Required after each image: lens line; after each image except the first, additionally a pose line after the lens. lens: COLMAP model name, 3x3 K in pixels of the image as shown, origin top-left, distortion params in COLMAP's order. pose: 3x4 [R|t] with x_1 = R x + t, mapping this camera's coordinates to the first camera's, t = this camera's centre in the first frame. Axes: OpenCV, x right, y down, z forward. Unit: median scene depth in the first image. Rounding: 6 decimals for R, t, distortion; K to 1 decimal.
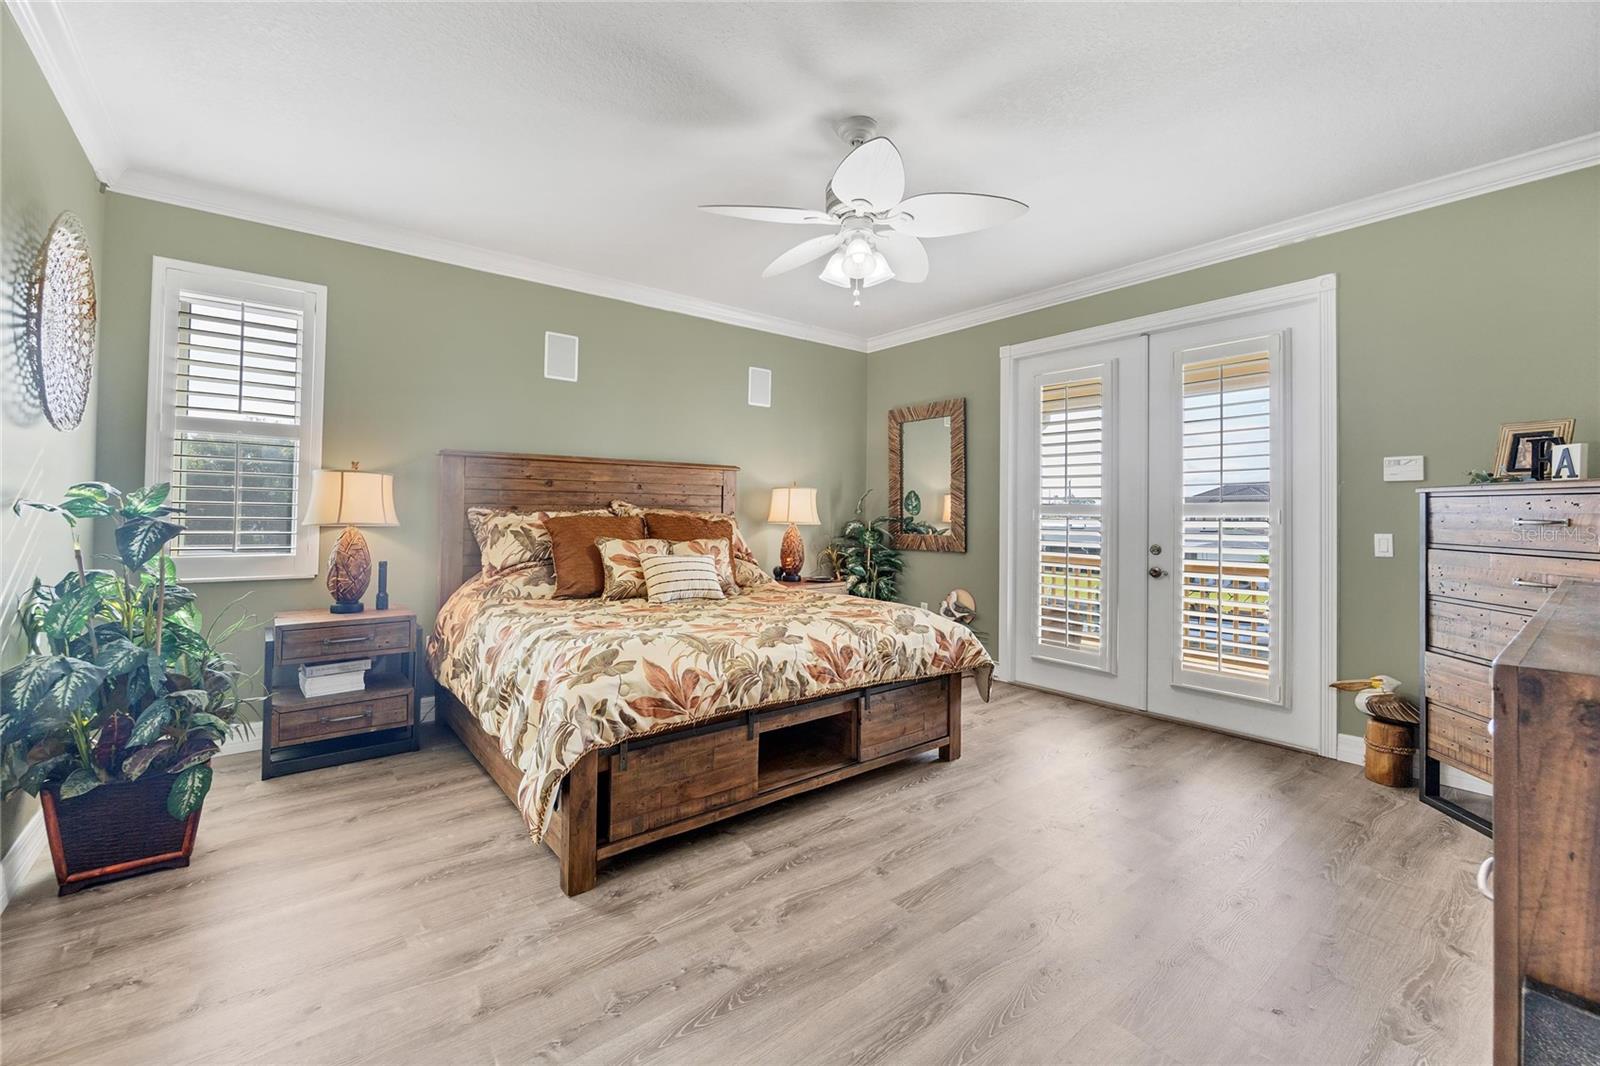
lens RADIAL K [[657.0, 0, 793.0], [0, 657.0, 507.4], [0, 0, 1]] dist [-0.002768, -0.000042]
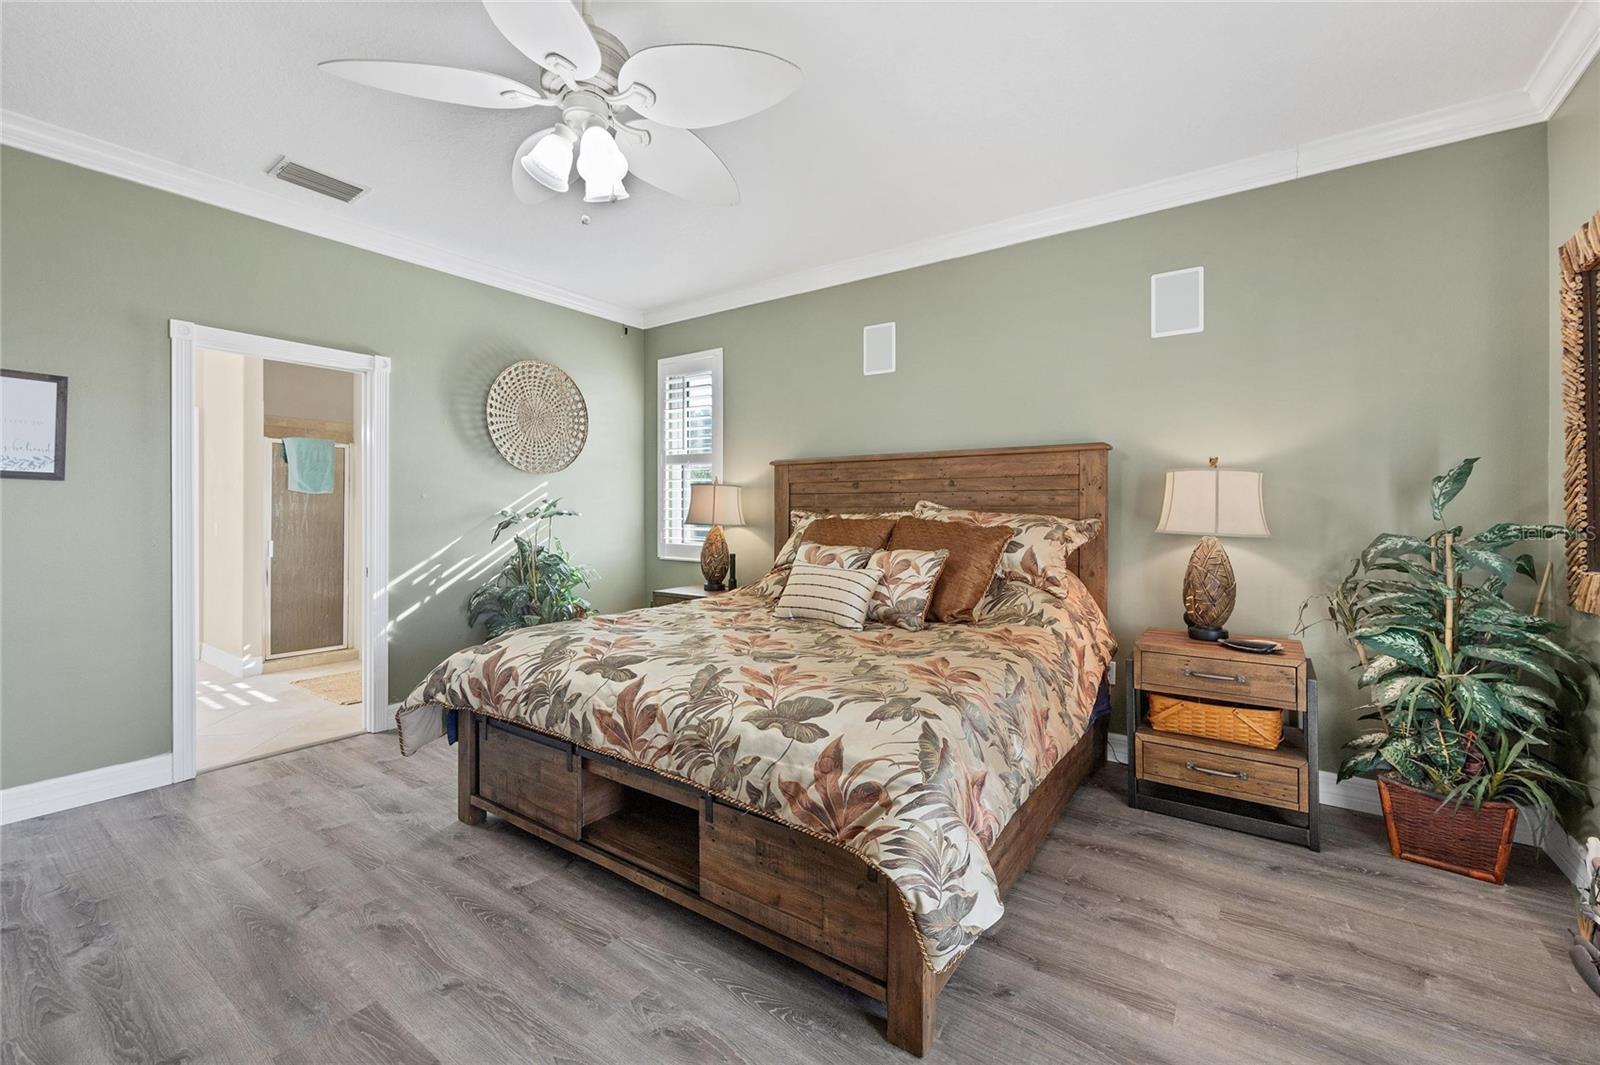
lens RADIAL K [[657.0, 0, 803.7], [0, 657.0, 524.1], [0, 0, 1]] dist [-0.002768, -0.000042]
pose [[0.290078, 0.009008, -0.956961, 0.778491], [0.004862, 0.999929, 0.010887, 0.014603], [0.956991, -0.007811, 0.290013, 0.947812]]
